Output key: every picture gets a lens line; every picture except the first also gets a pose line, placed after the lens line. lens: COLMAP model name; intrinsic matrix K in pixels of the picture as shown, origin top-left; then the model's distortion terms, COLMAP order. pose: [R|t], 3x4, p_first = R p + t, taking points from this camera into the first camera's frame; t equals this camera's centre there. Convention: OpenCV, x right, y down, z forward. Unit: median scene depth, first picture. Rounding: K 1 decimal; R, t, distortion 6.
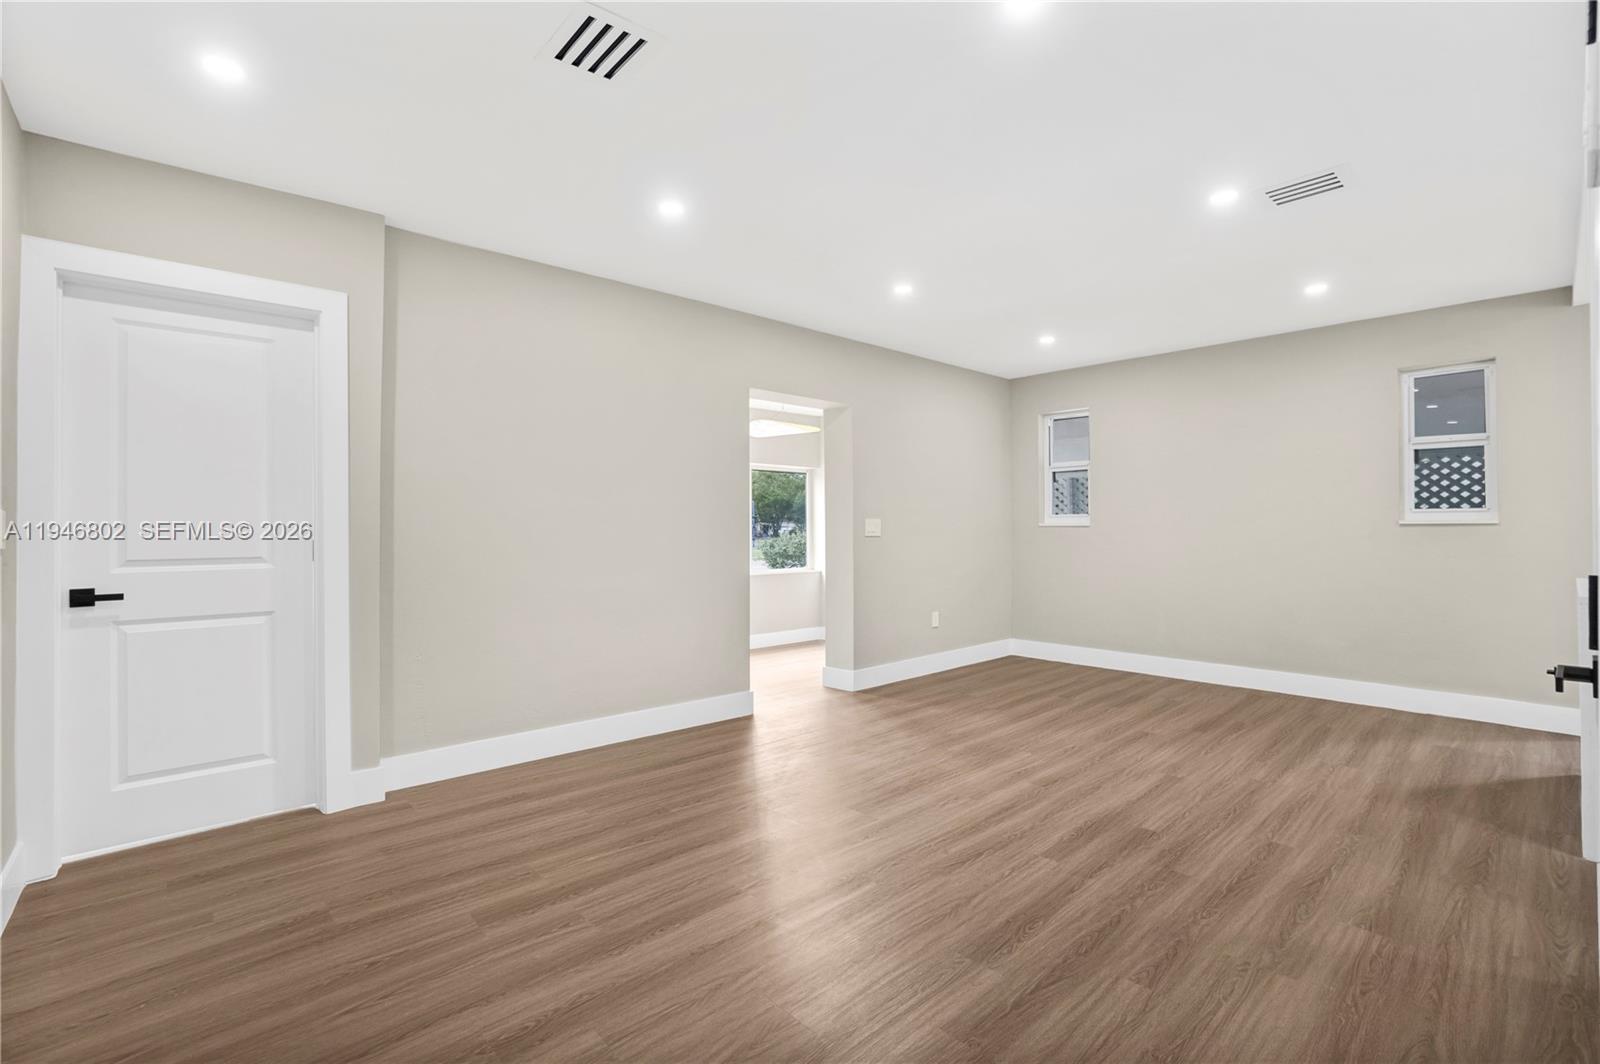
lens RADIAL K [[718.6, 0, 780.6], [0, 718.6, 526.1], [0, 0, 1]] dist [-0.057523, 0.022523]
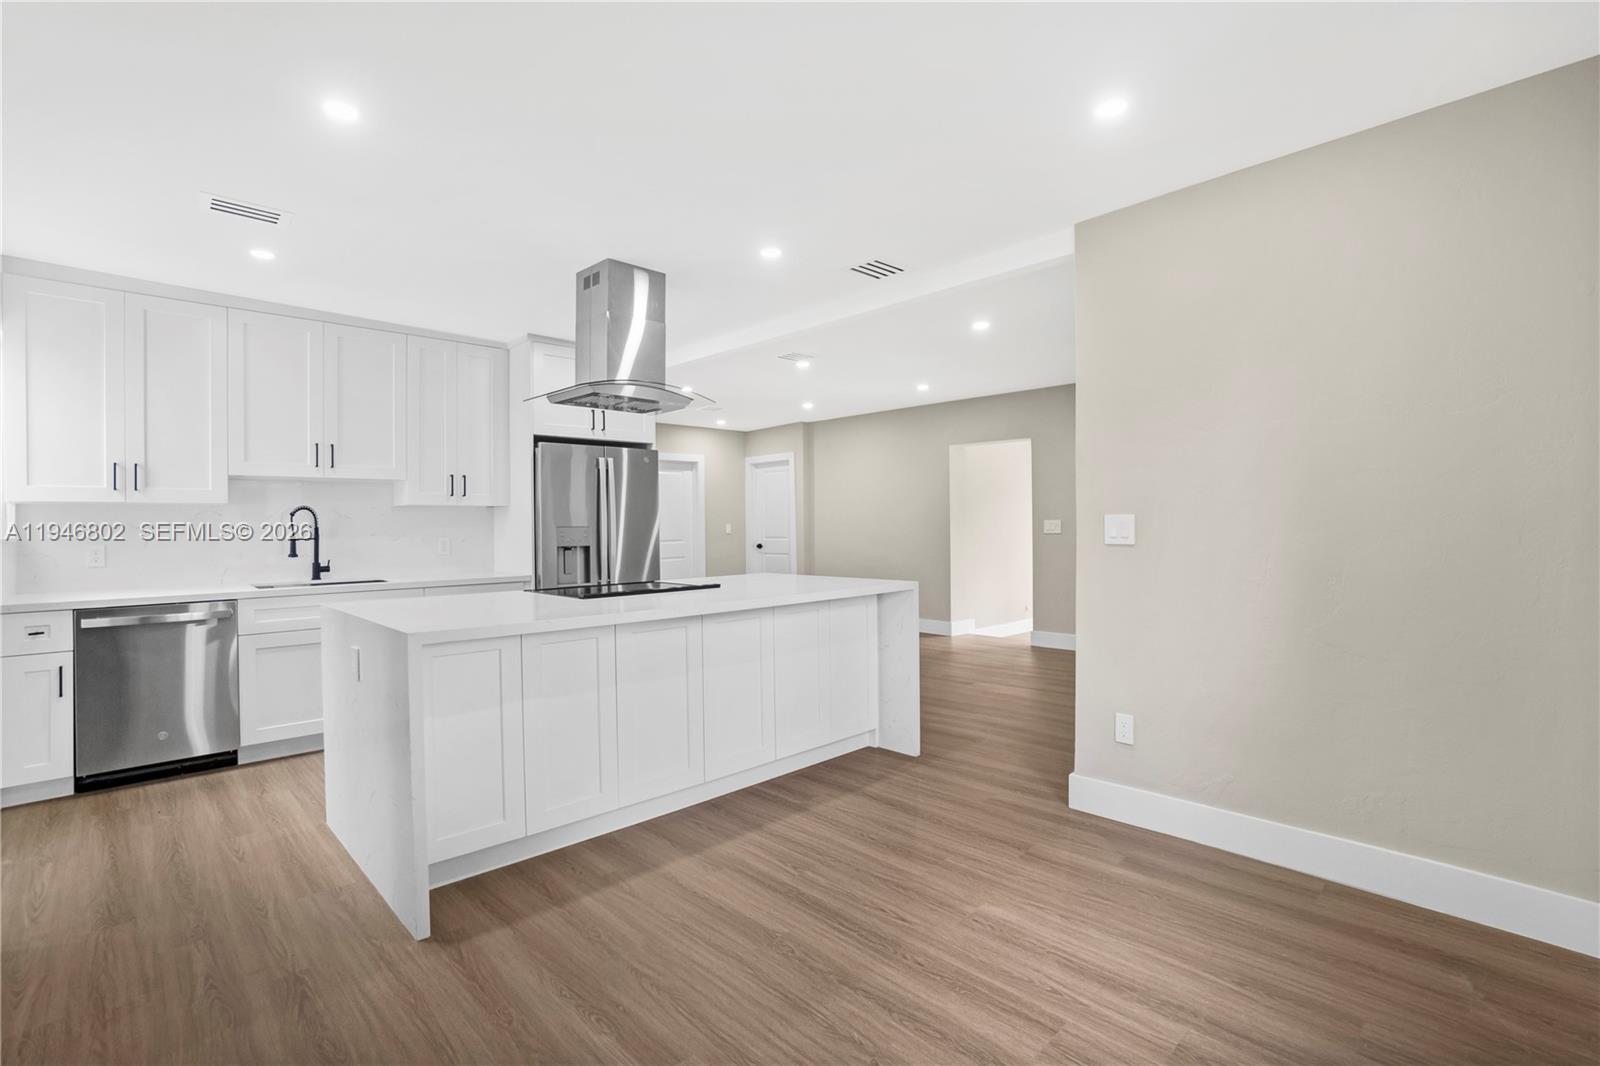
lens RADIAL K [[718.6, 0, 780.6], [0, 718.6, 527.1], [0, 0, 1]] dist [-0.057523, 0.022523]
pose [[0.041492, 0.007960, -0.999107, 2.612585], [0.011633, 0.999897, 0.008449, -0.030321], [0.999071, -0.011973, 0.041395, 0.828733]]
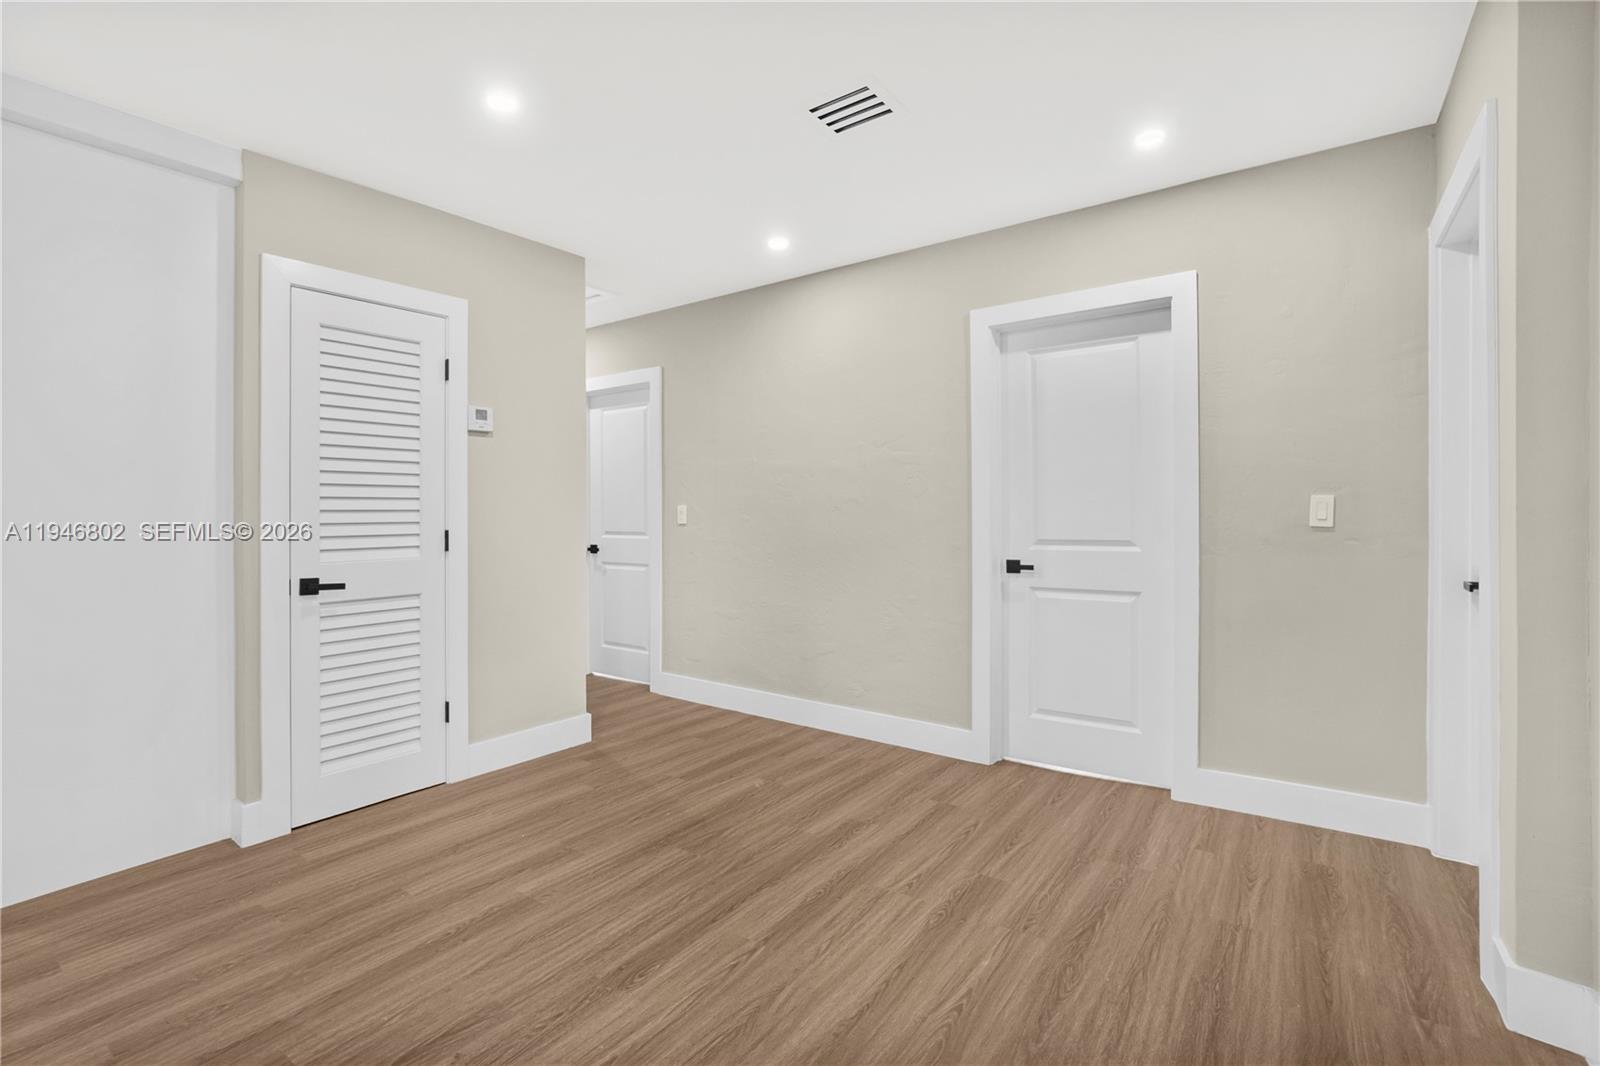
lens RADIAL K [[732.8, 0, 790.5], [0, 732.8, 513.8], [0, 0, 1]] dist [-0.046488, 0.025296]
pose [[-0.975549, 0.007647, -0.219647, 0.079982], [0.006843, 0.999967, 0.004421, -0.002131], [0.219673, 0.002810, -0.975569, 1.490483]]
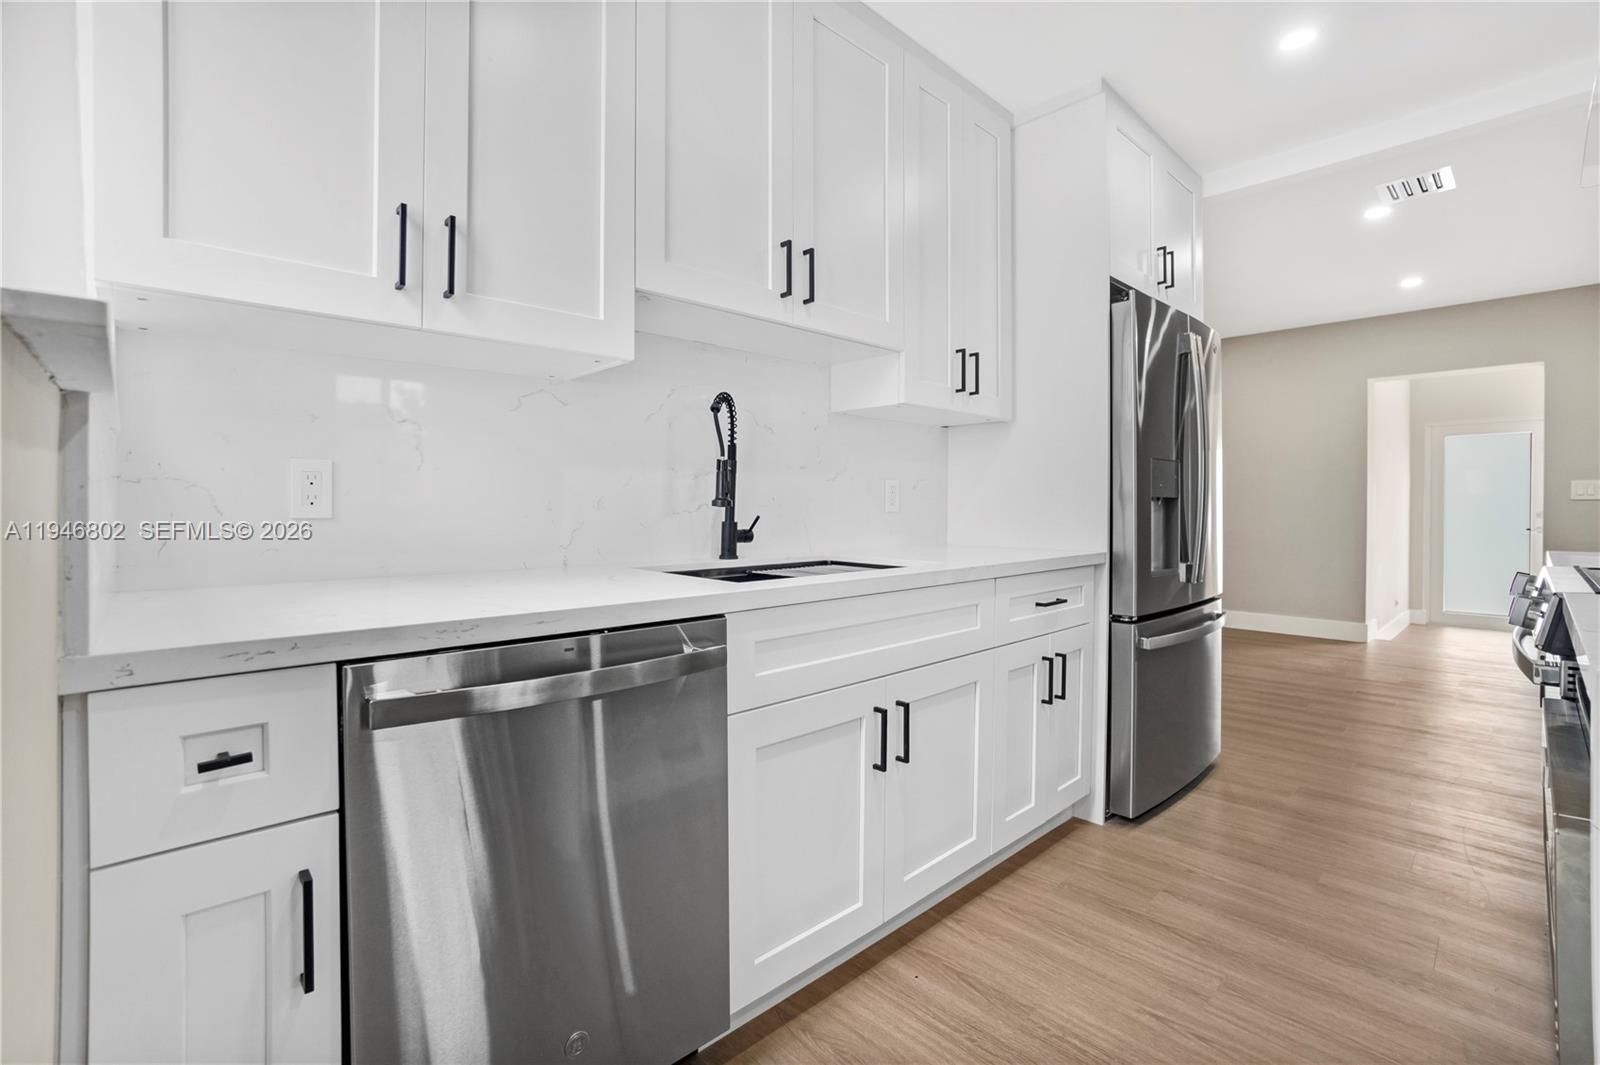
lens RADIAL K [[708.0, 0, 780.6], [0, 708.0, 531.6], [0, 0, 1]] dist [-0.060833, 0.022575]
pose [[0.020663, 0.045190, -0.998765, 1.767270], [0.000220, 0.998978, 0.045205, 0.024932], [0.999786, -0.001154, 0.020632, -0.066171]]
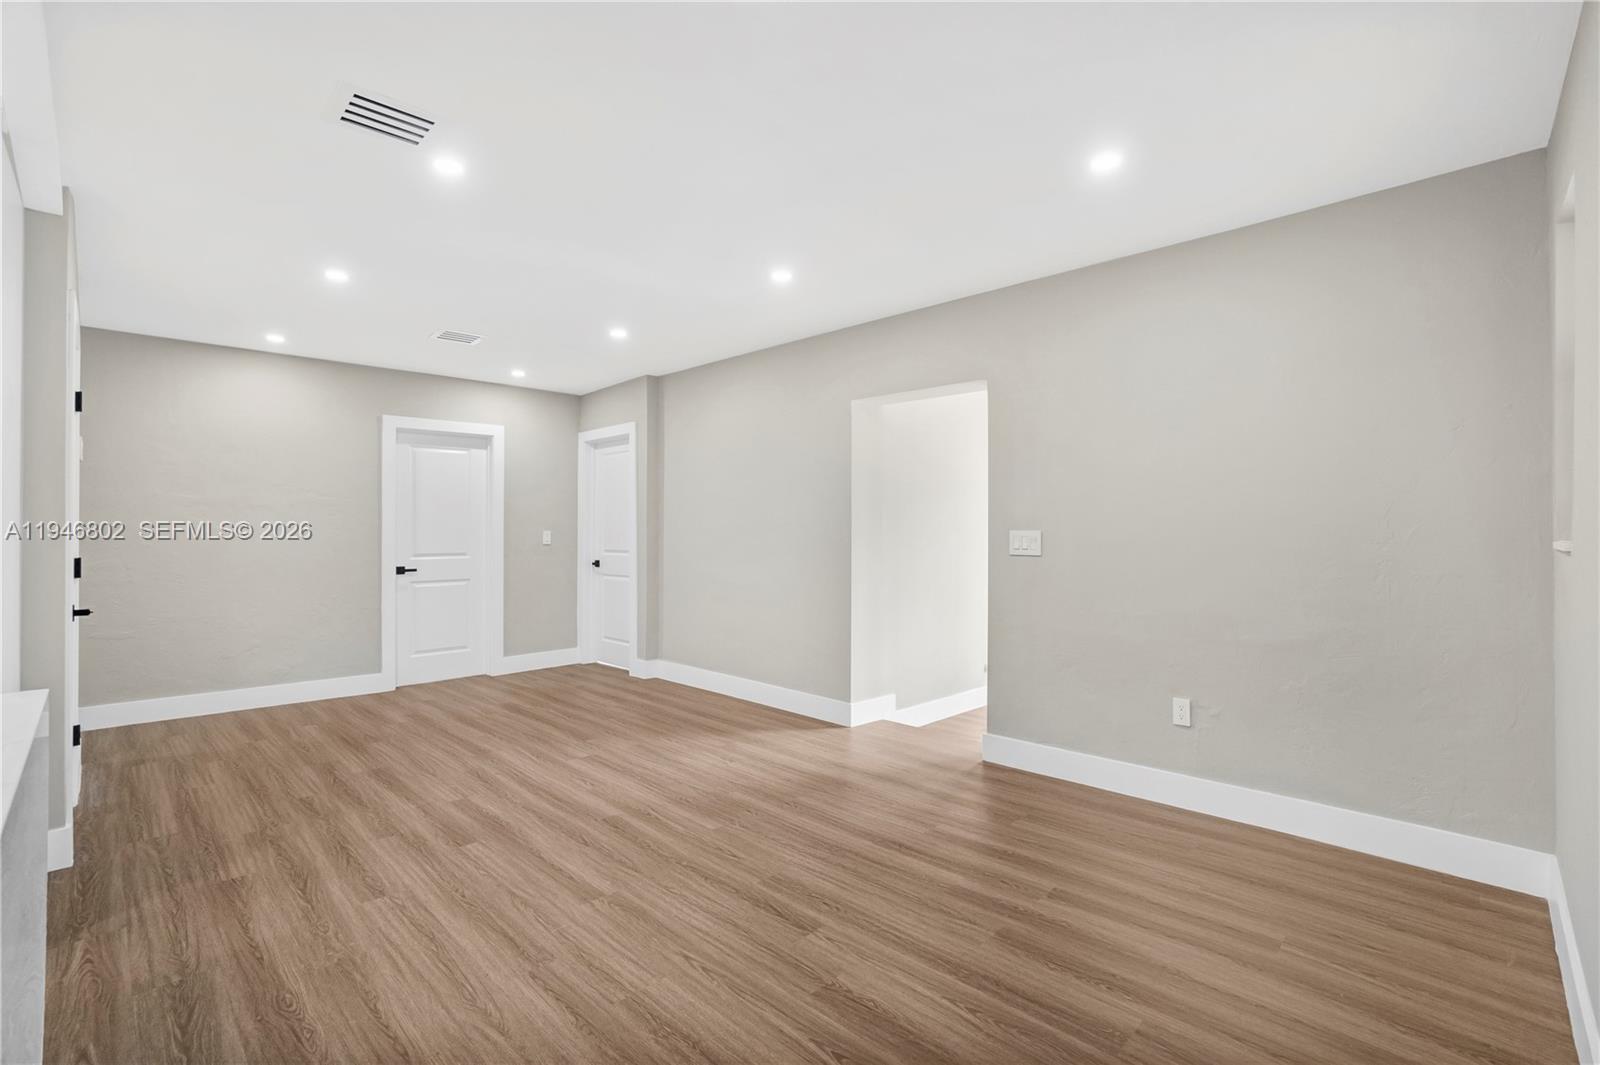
lens RADIAL K [[708.0, 0, 780.6], [0, 708.0, 531.6], [0, 0, 1]] dist [-0.060833, 0.022575]
pose [[0.062563, 0.001740, -0.998040, 1.481610], [-0.001172, 0.999998, 0.001670, -0.020289], [0.998040, 0.001065, 0.062565, 1.326747]]
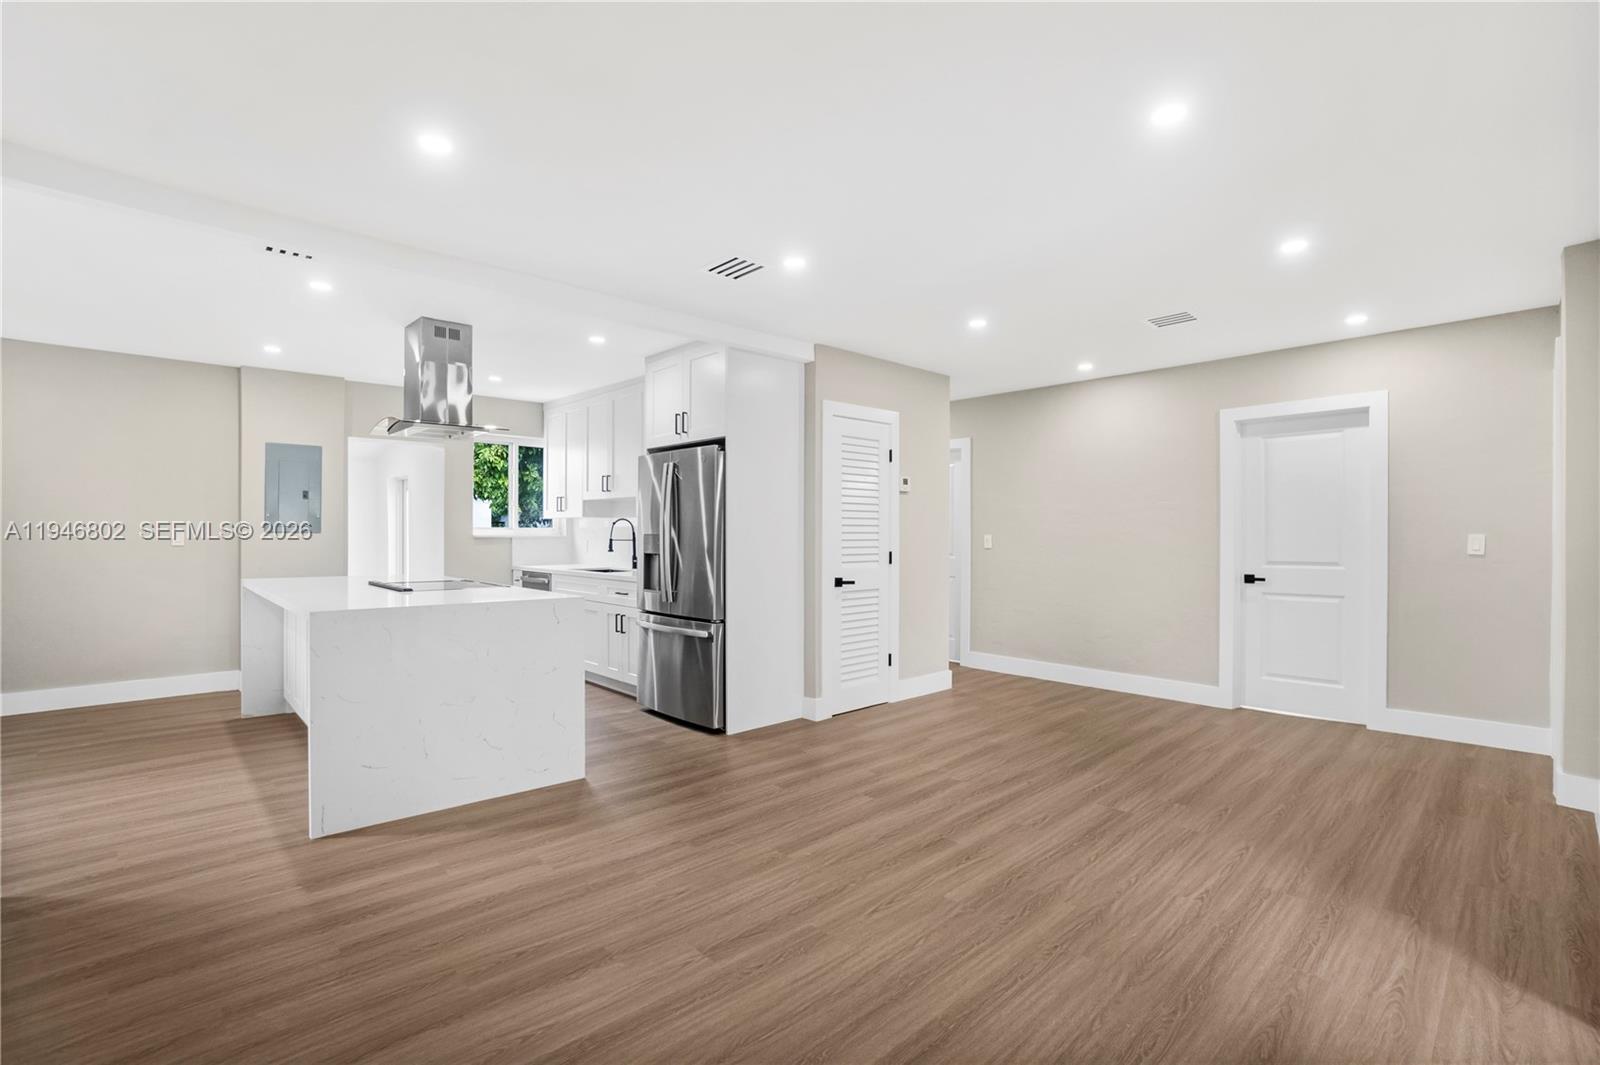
lens RADIAL K [[730.4, 0, 786.3], [0, 730.4, 537.2], [0, 0, 1]] dist [-0.057217, 0.024633]
pose [[-0.999528, 0.001915, -0.030667, 0.674032], [0.001733, 0.999981, 0.005979, -0.024118], [0.030678, 0.005923, -0.999512, 2.152382]]
